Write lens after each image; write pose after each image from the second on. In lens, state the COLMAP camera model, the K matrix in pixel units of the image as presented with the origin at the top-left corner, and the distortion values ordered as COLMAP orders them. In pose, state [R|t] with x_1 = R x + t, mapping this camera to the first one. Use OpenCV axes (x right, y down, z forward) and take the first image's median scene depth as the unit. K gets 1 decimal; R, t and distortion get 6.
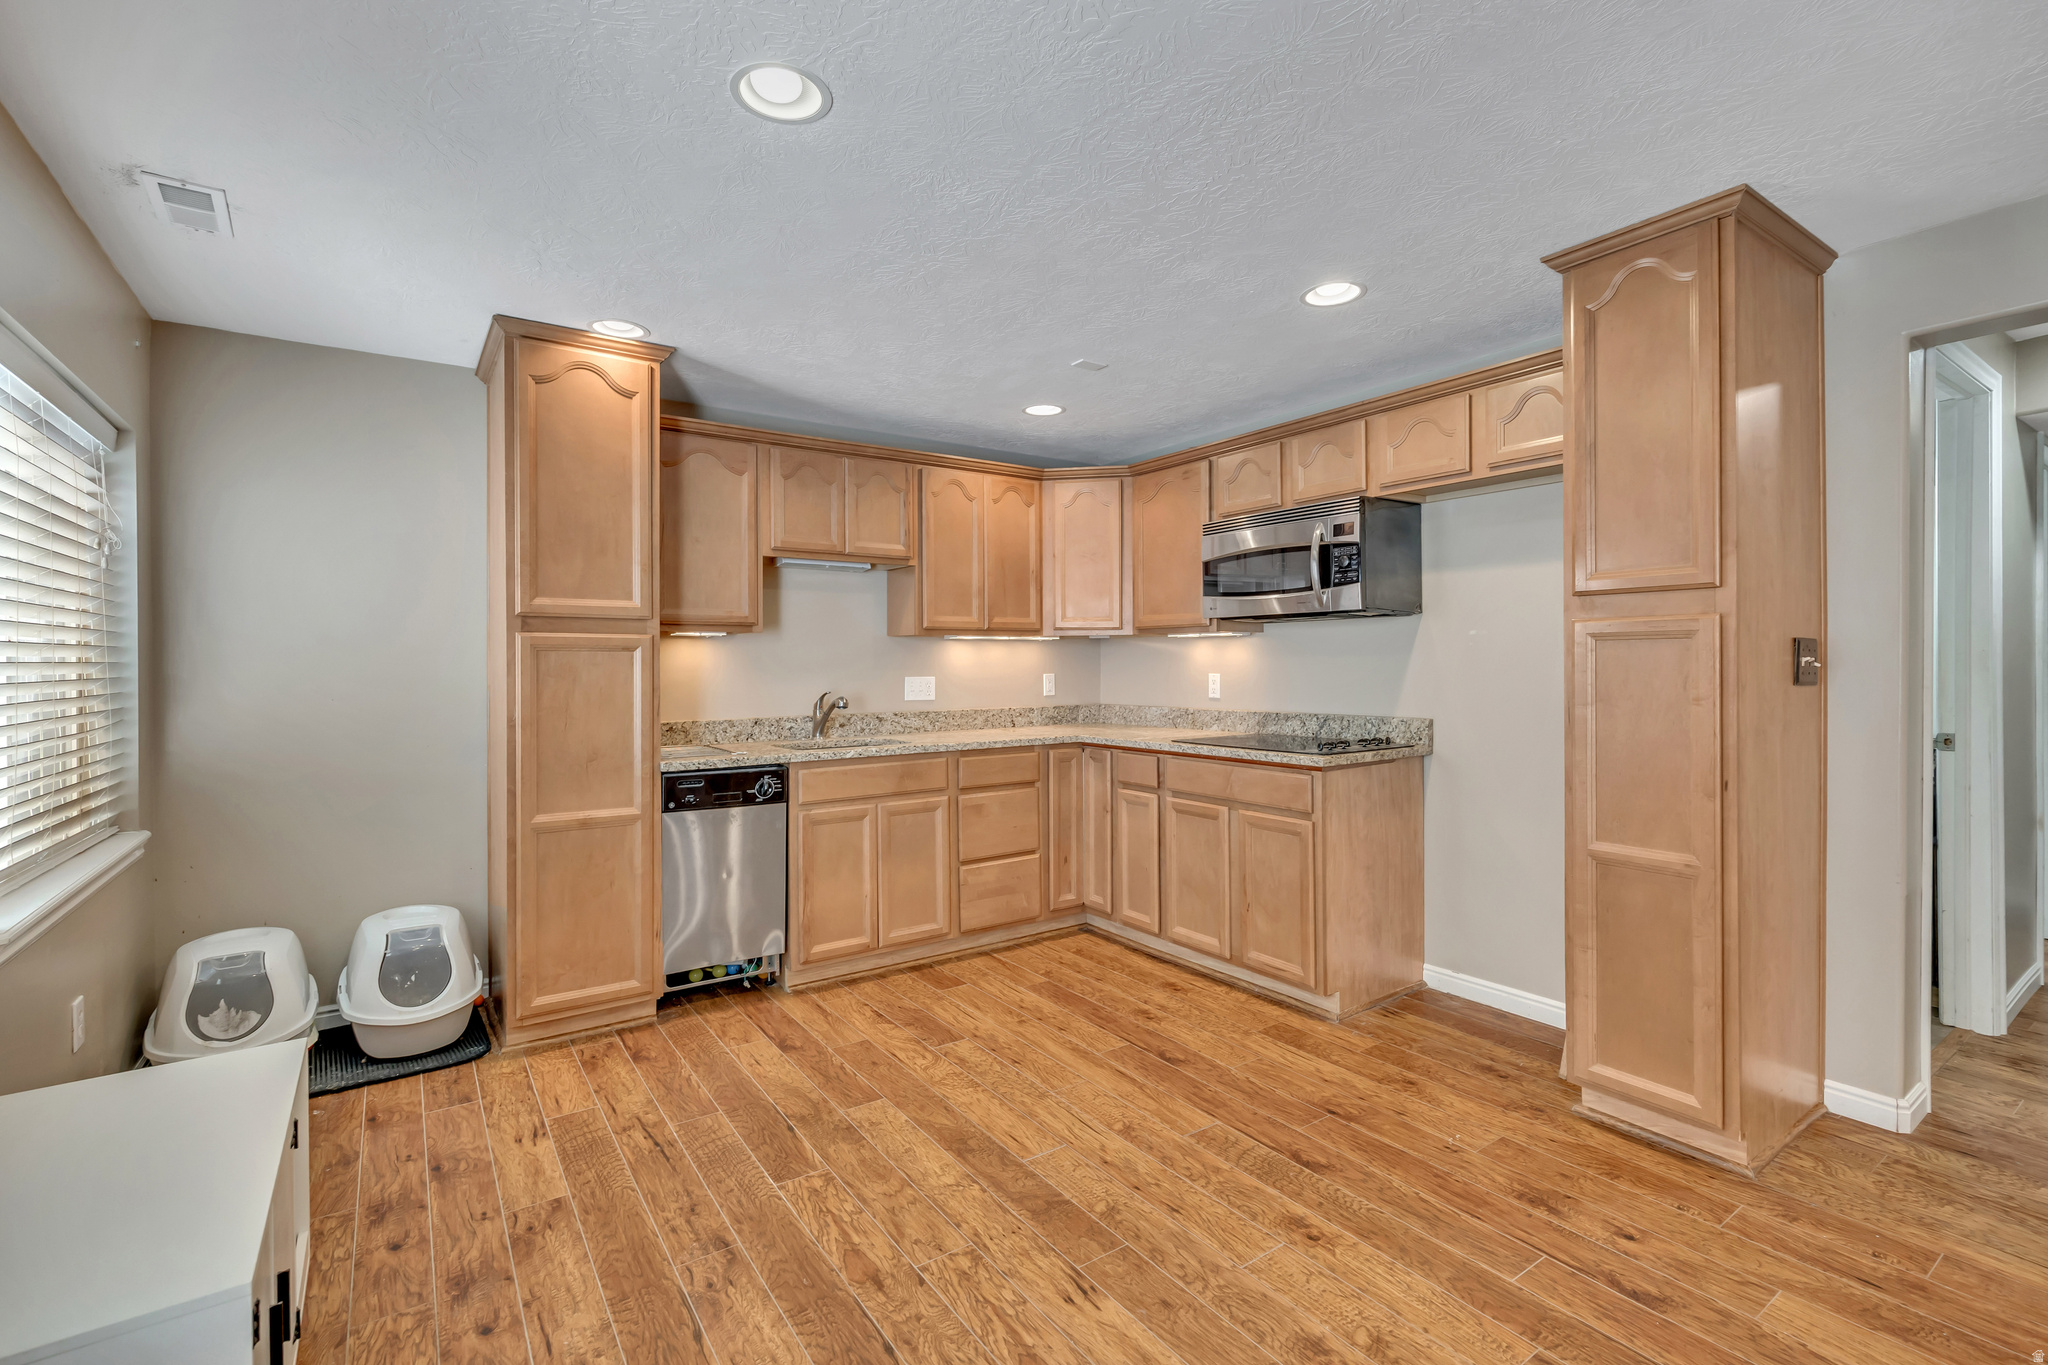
lens RADIAL K [[918.7, 0, 1023.1], [0, 918.7, 663.8], [0, 0, 1]] dist [-0.002271, 0.001215]
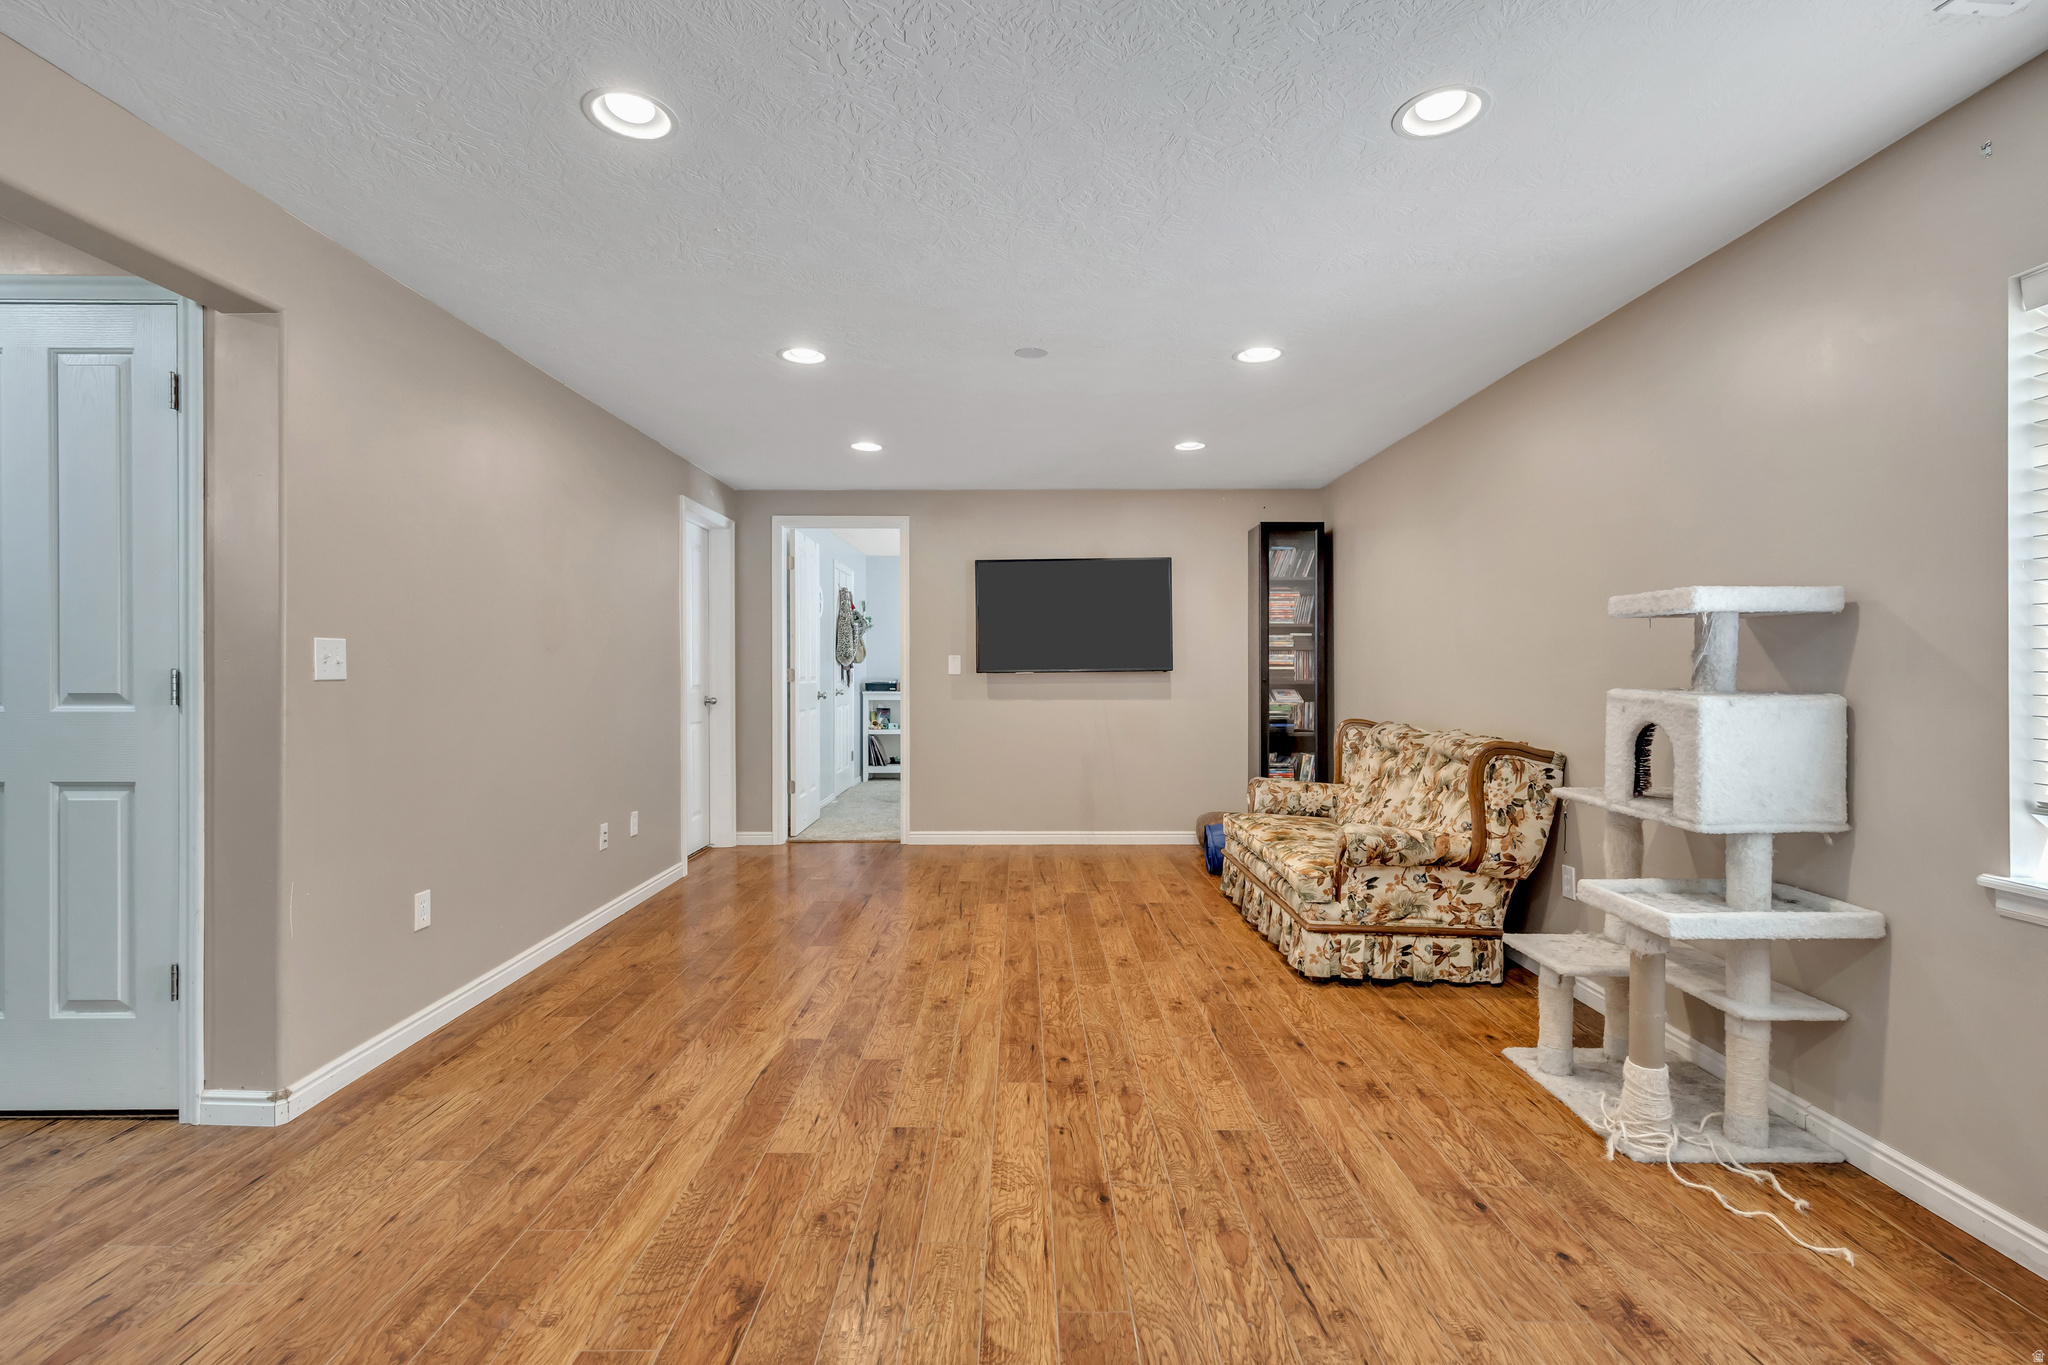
lens RADIAL K [[918.7, 0, 1026.4], [0, 918.7, 675.3], [0, 0, 1]] dist [-0.002271, 0.001215]
pose [[-0.824098, 0.002521, 0.566442, -0.269086], [0.007122, 0.999957, 0.005912, 0.023541], [-0.566403, 0.008907, -0.824080, 0.941257]]
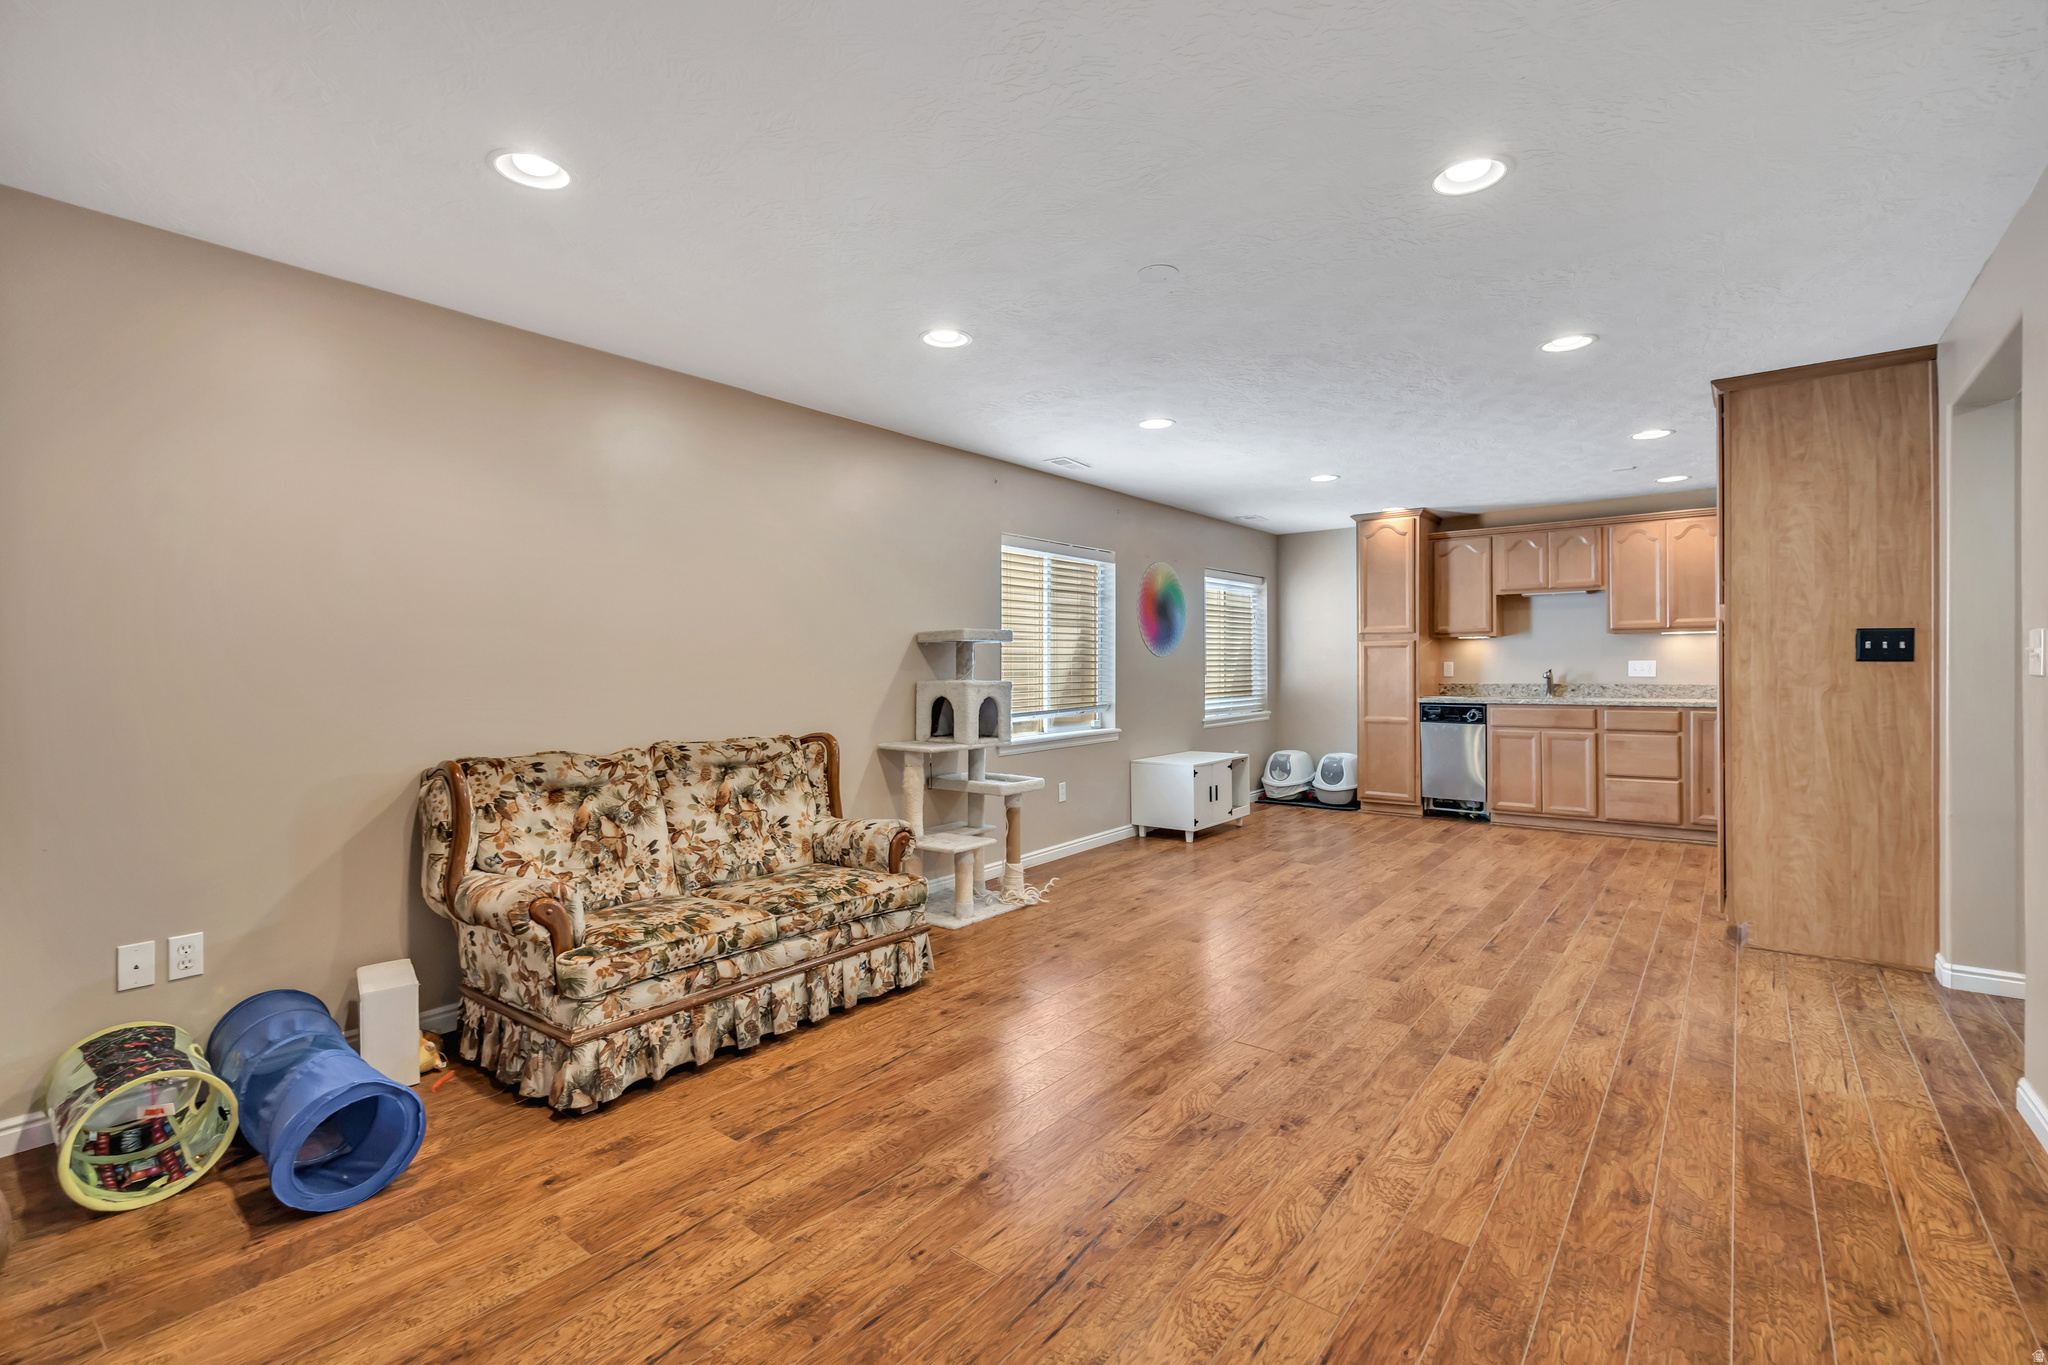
lens RADIAL K [[918.7, 0, 1026.0], [0, 918.7, 673.7], [0, 0, 1]] dist [-0.002271, 0.001215]
pose [[0.300940, 0.011738, -0.953571, 1.316117], [0.003486, 0.999904, 0.013408, 0.015413], [0.953637, -0.007359, 0.300870, -0.513154]]
